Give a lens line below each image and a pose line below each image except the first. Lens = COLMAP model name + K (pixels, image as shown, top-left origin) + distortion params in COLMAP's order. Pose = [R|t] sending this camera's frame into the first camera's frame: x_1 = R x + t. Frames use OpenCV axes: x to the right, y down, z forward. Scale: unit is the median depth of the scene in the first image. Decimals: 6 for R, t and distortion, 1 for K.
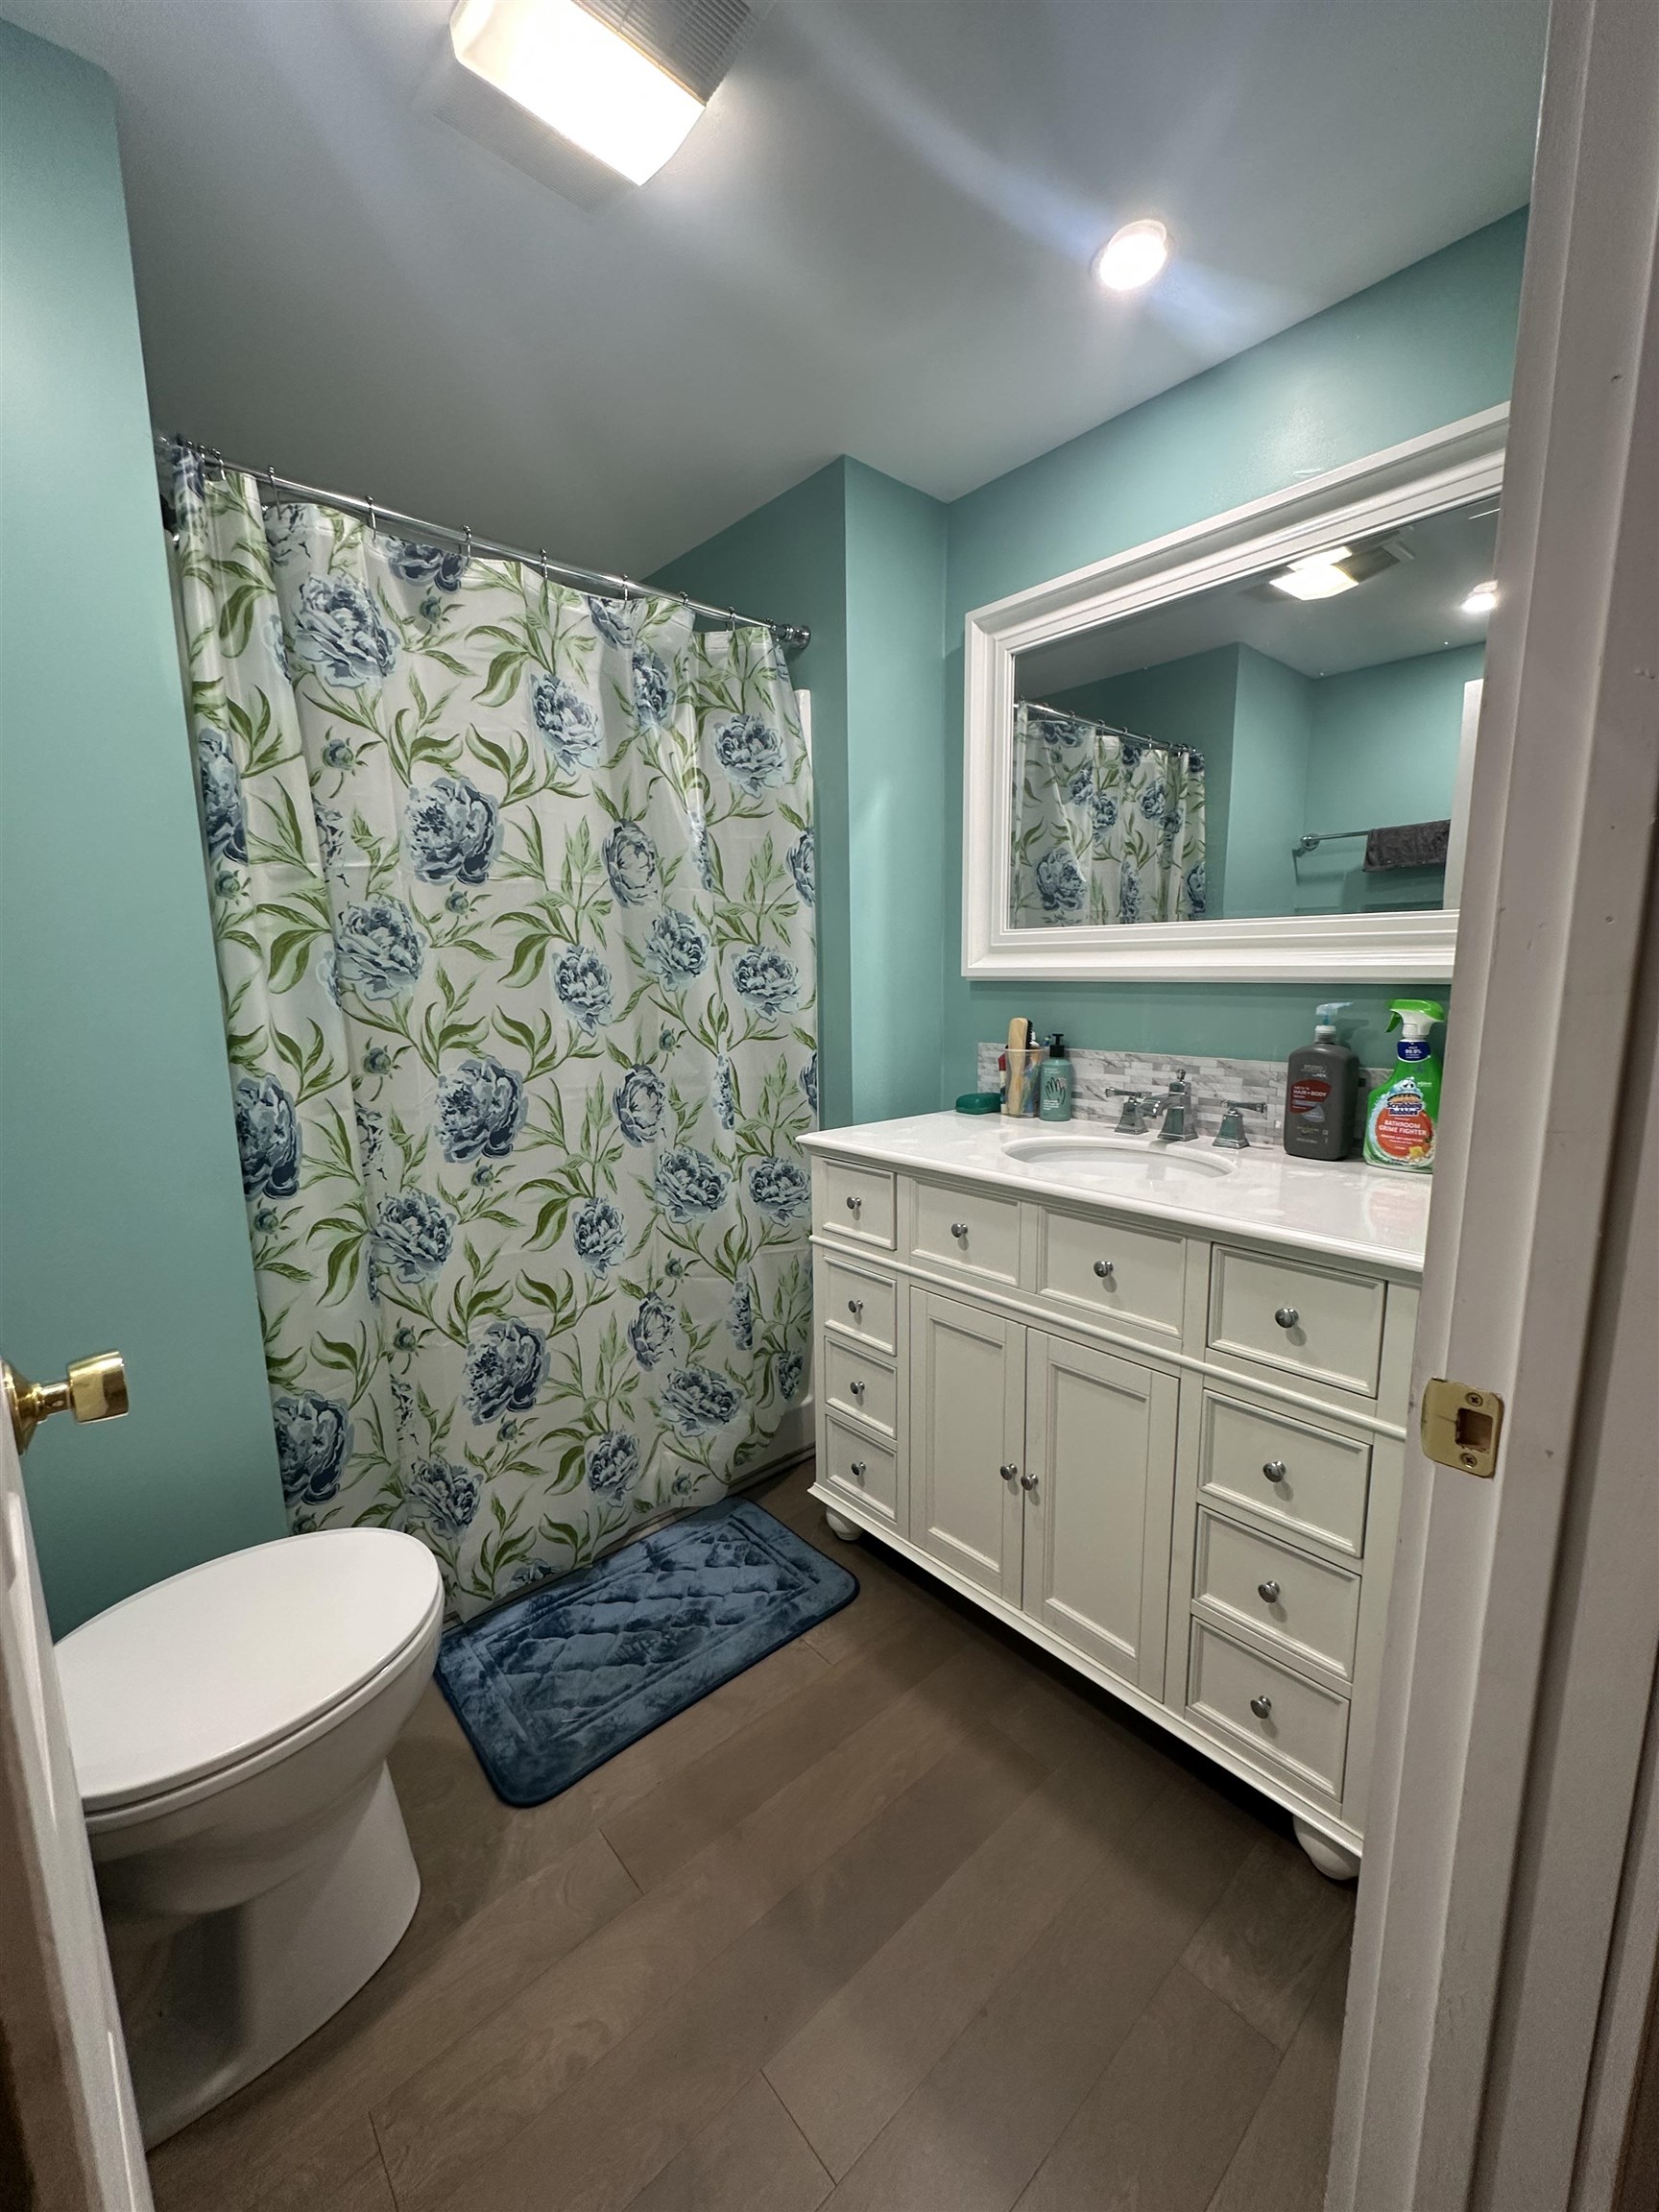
lens RADIAL K [[879.2, 0, 830.1], [0, 879.2, 1108.8], [0, 0, 1]] dist [0.003258, 0.000872]
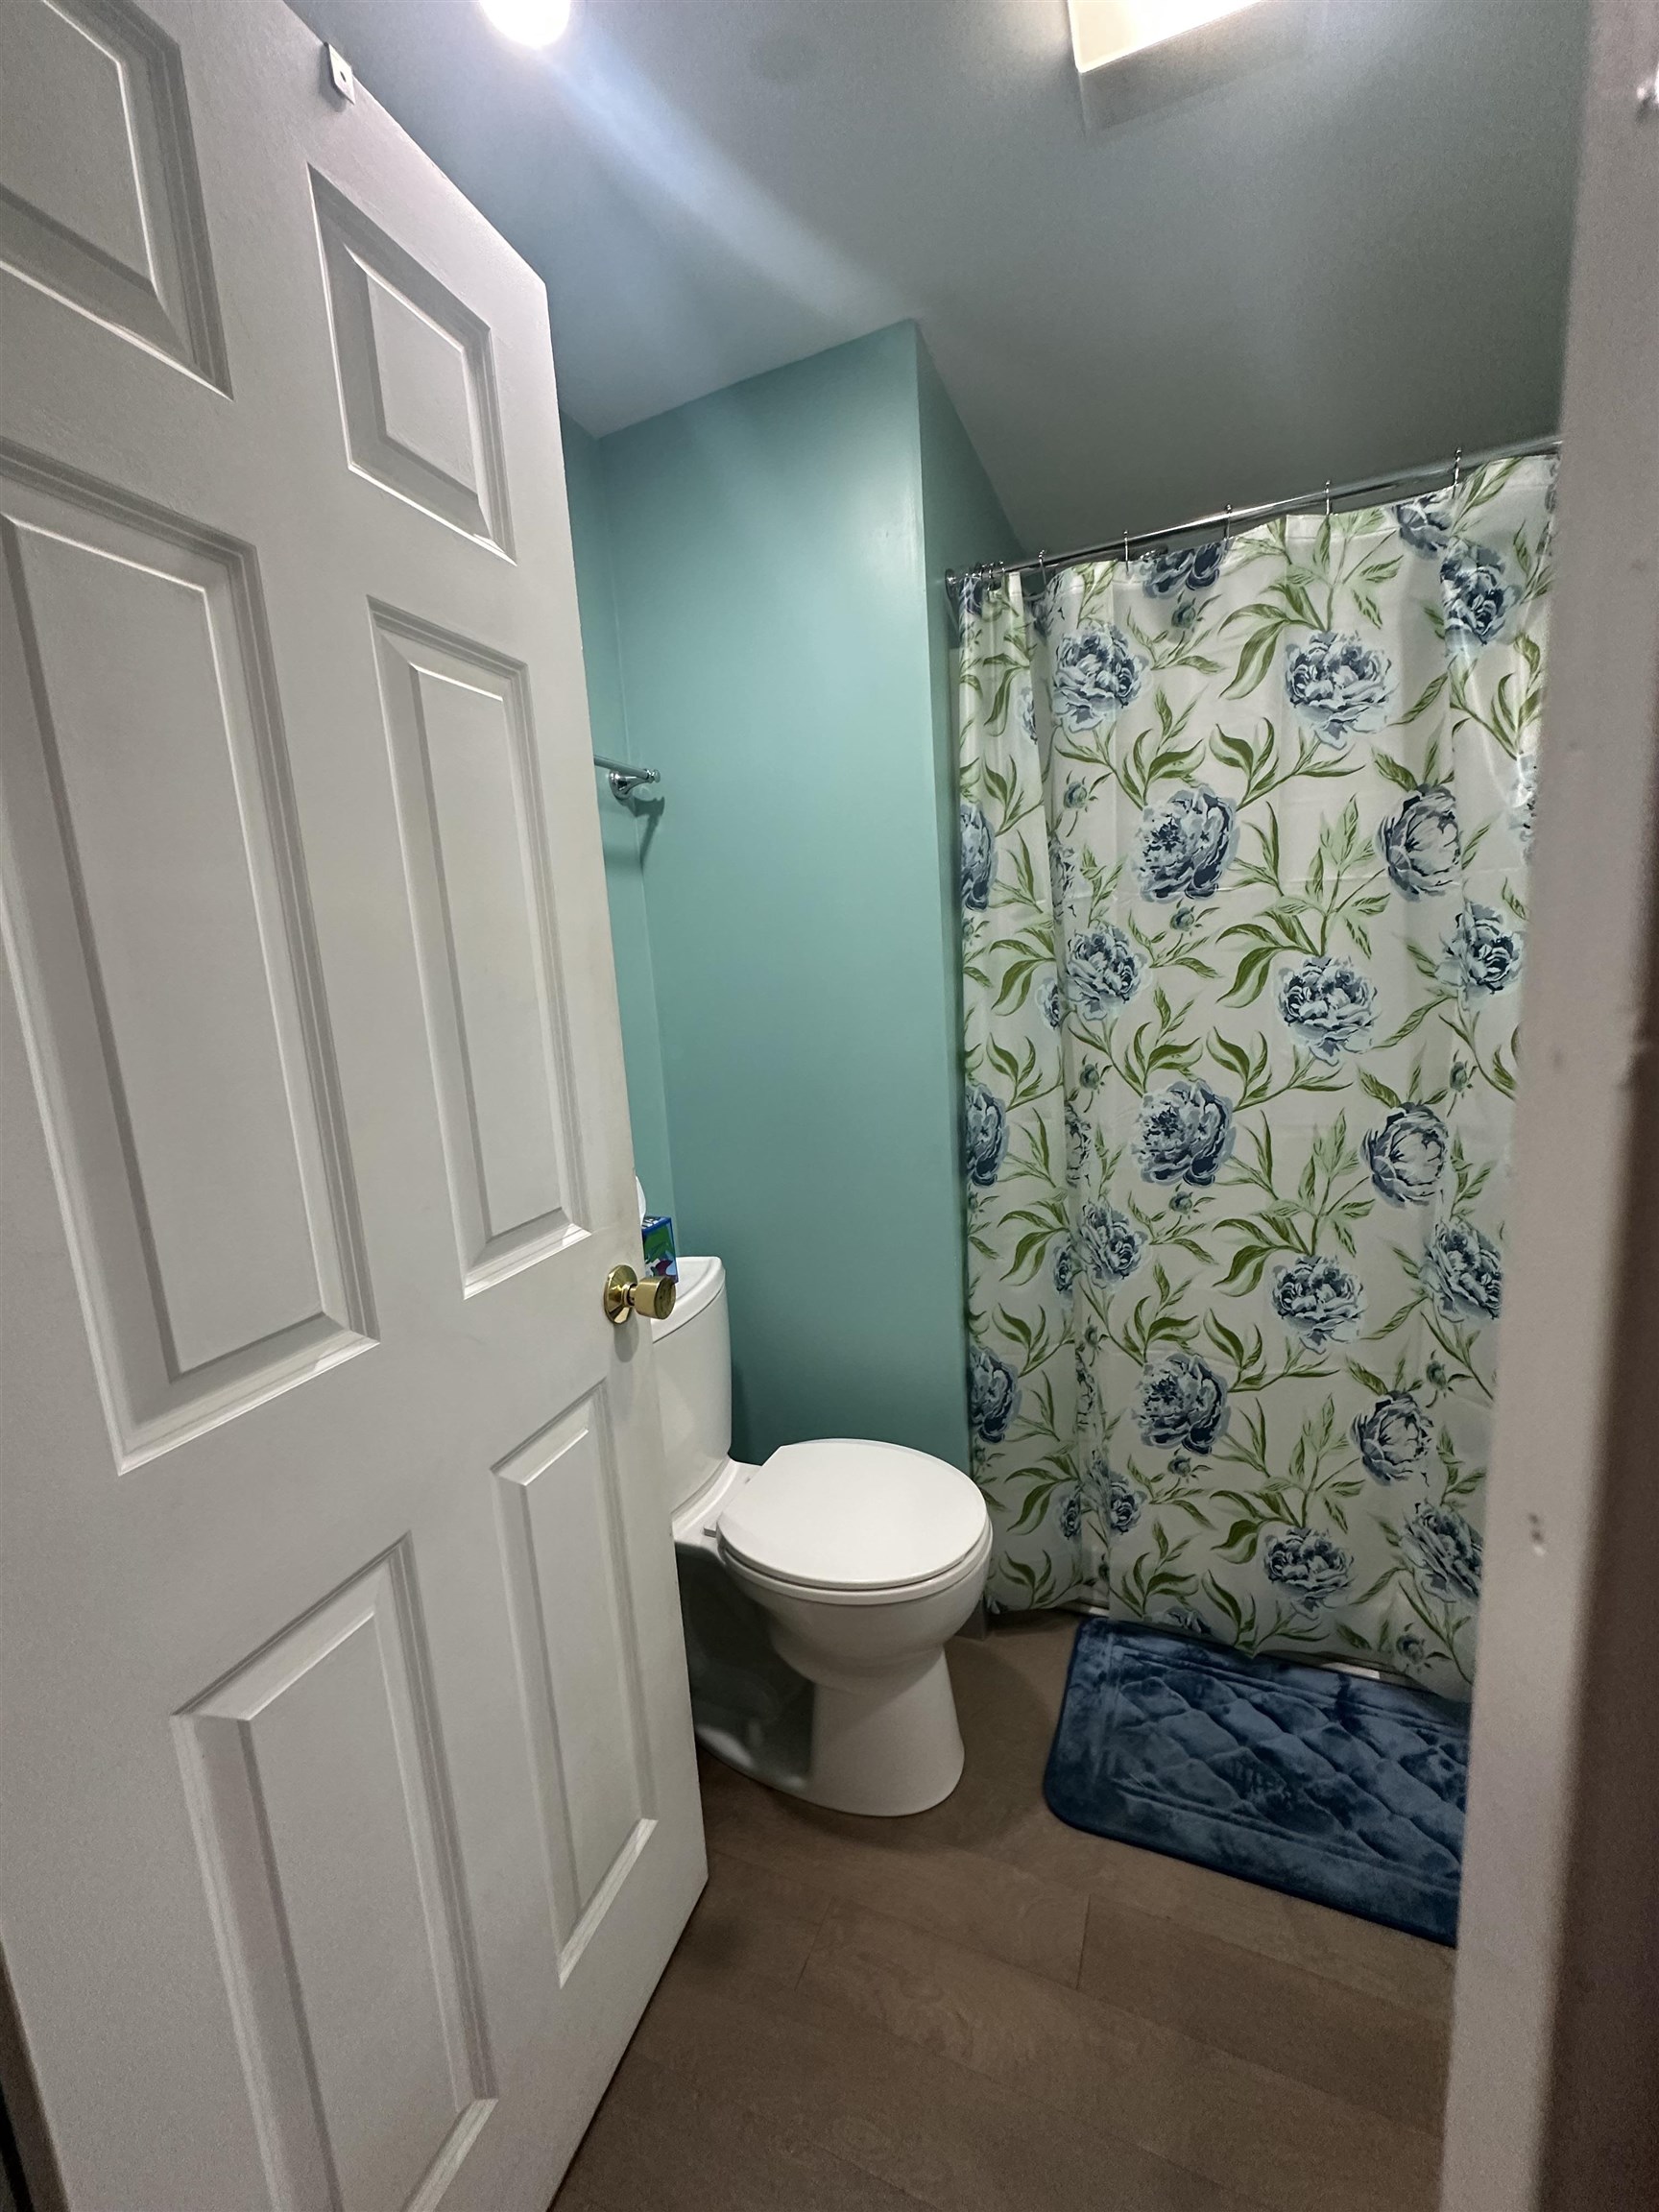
lens RADIAL K [[879.2, 0, 823.5], [0, 879.2, 1113.6], [0, 0, 1]] dist [0.003258, 0.000872]
pose [[0.437357, 0.137955, -0.888643, 0.279199], [-0.089797, 0.989924, 0.109483, -0.090680], [0.894793, 0.031914, 0.445338, 0.217831]]
